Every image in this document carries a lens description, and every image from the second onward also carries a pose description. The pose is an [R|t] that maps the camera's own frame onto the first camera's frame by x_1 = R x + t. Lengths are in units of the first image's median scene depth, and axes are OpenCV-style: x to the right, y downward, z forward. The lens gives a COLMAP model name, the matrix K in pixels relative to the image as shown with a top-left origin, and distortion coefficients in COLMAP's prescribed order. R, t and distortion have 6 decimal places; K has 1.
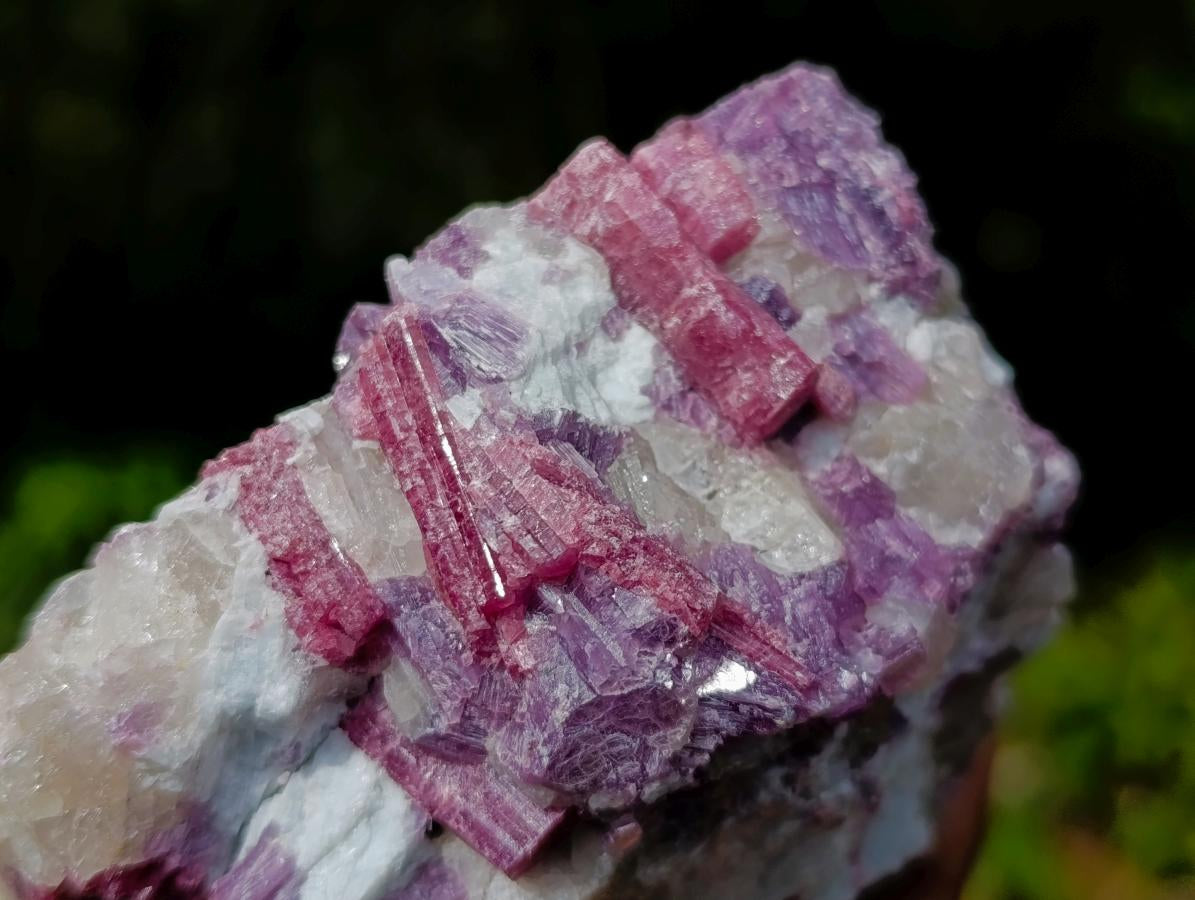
lens RADIAL K [[1819.2, 0, 602.9], [0, 1819.2, 428.8], [0, 0, 1]] dist [0.270056, -2.052688]
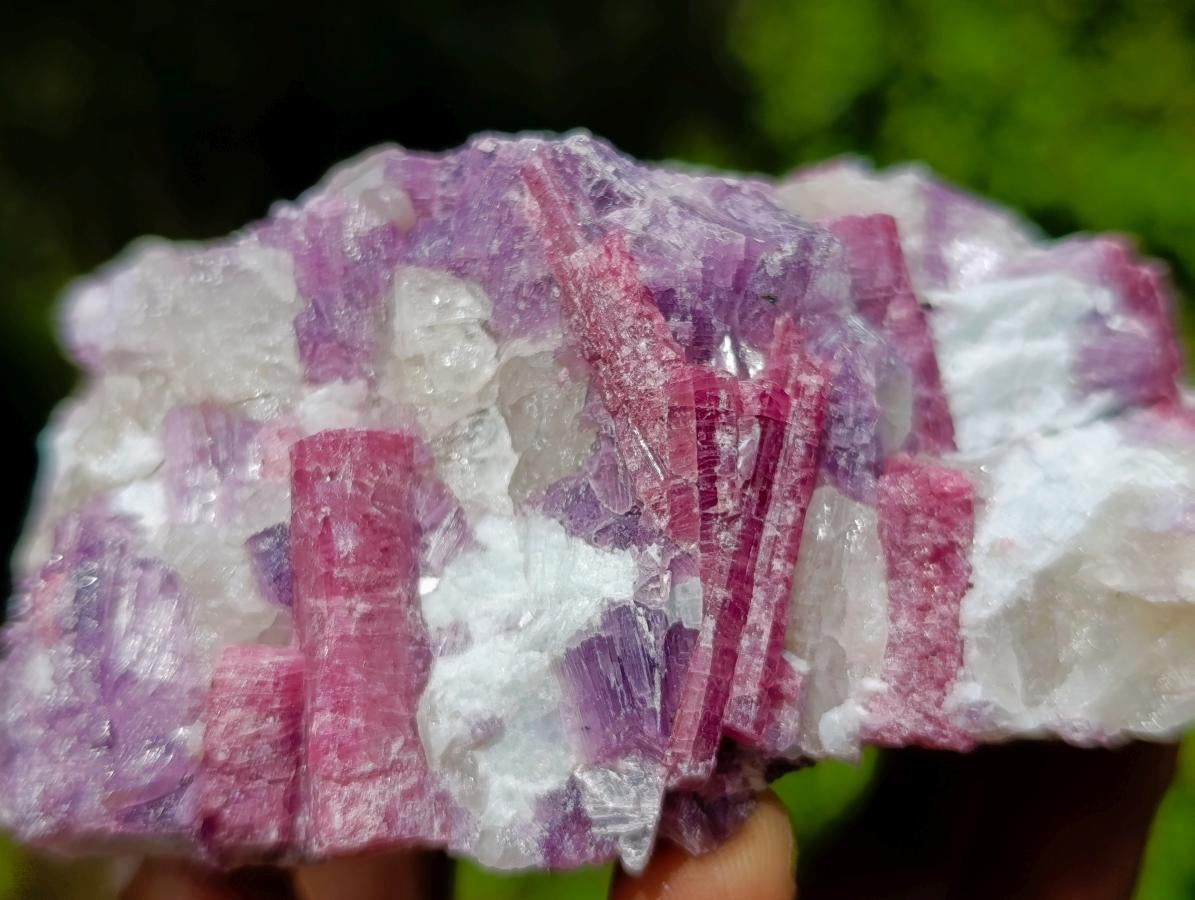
lens RADIAL K [[1819.2, 0, 602.9], [0, 1819.2, 428.8], [0, 0, 1]] dist [0.270056, -2.052688]
pose [[-0.828008, -0.555628, 0.075365, -0.058494], [0.508510, -0.687467, 0.518466, -0.383761], [-0.236264, 0.467618, 0.851771, 0.245083]]
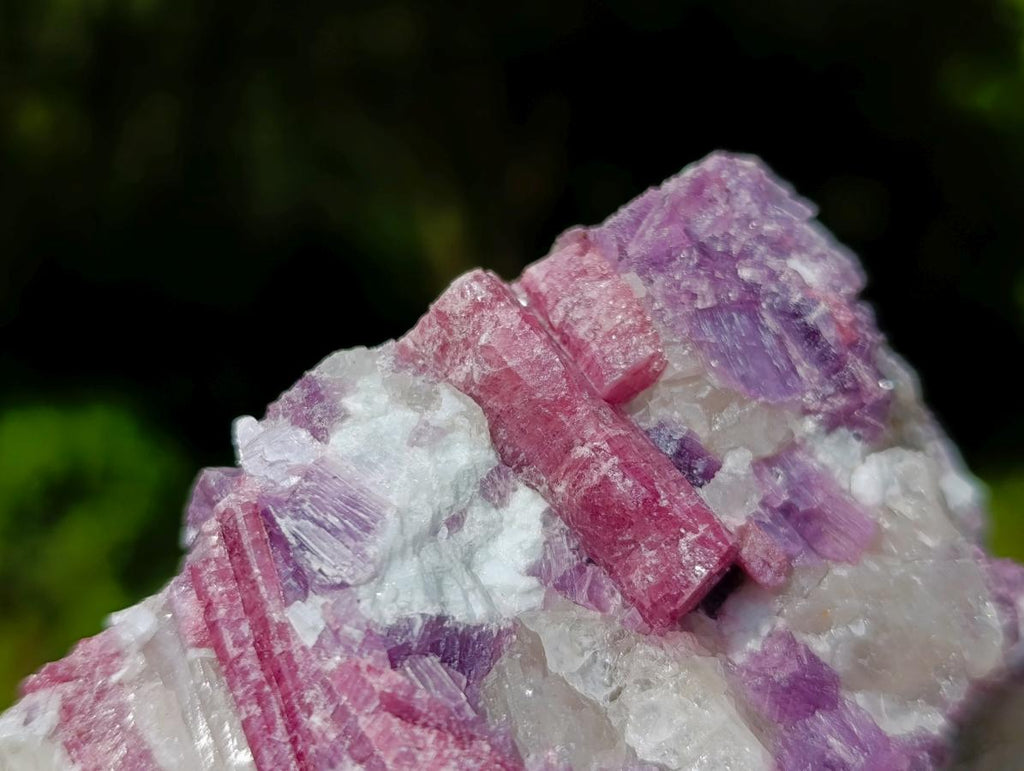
lens RADIAL K [[1558.9, 0, 516.6], [0, 1558.9, 367.4], [0, 0, 1]] dist [0.270056, -2.052688]
pose [[0.994808, -0.035071, -0.095533, 0.087562], [0.039060, 0.998428, 0.040210, -0.142939], [0.093972, -0.043733, 0.994614, 0.278964]]
